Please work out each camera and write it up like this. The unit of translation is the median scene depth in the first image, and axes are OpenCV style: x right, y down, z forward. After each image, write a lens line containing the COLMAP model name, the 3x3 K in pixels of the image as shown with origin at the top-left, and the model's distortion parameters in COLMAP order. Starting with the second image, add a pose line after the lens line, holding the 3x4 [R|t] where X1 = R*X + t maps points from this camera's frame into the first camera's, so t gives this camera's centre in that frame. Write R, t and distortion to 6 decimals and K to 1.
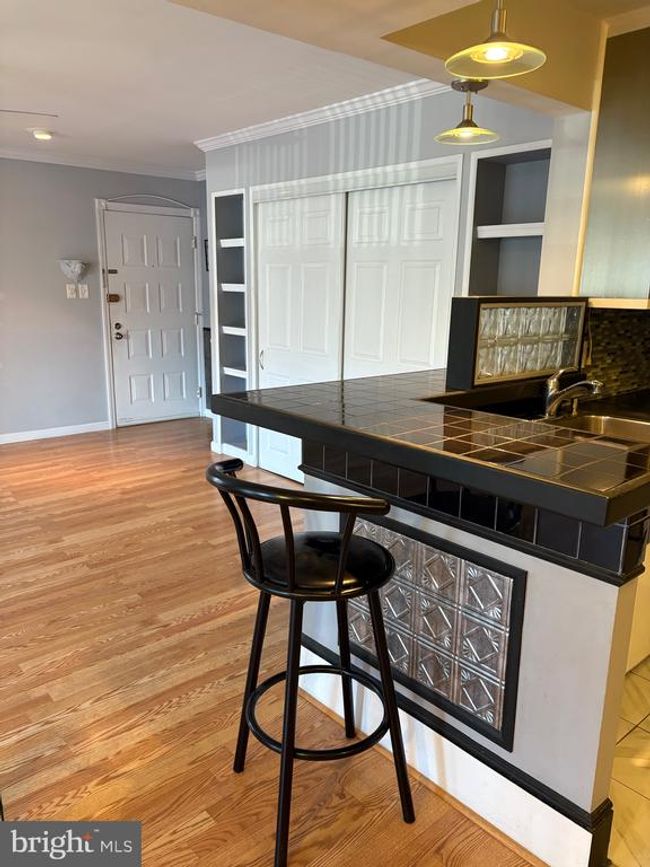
lens RADIAL K [[654.4, 0, 324.3], [0, 654.4, 439.7], [0, 0, 1]] dist [0.040922, -0.038971]
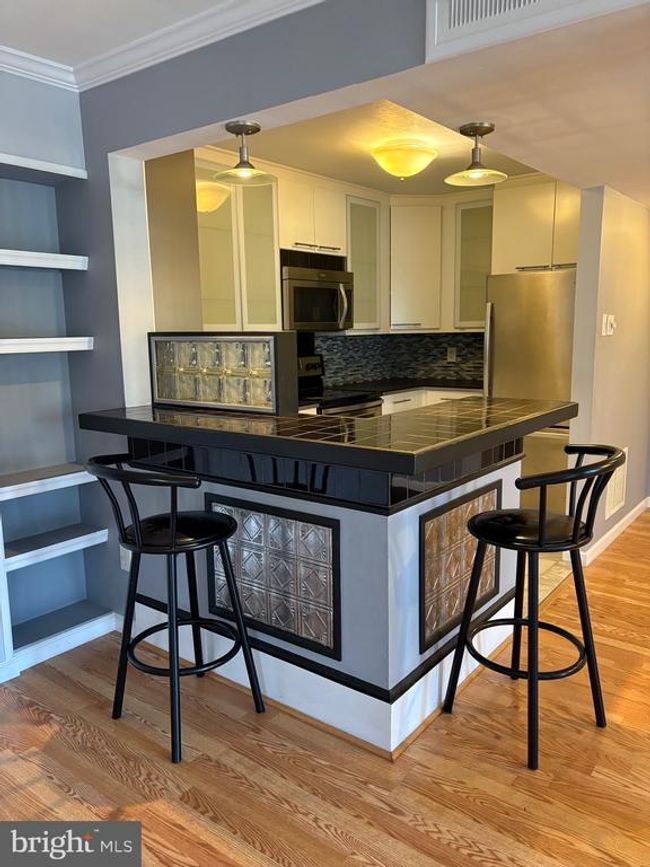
lens RADIAL K [[654.4, 0, 321.0], [0, 654.4, 433.9], [0, 0, 1]] dist [0.040922, -0.038971]
pose [[-0.190340, -0.172725, 0.966404, -0.718346], [0.241572, 0.945891, 0.216639, -0.230061], [-0.951532, 0.274692, -0.138316, 0.948897]]
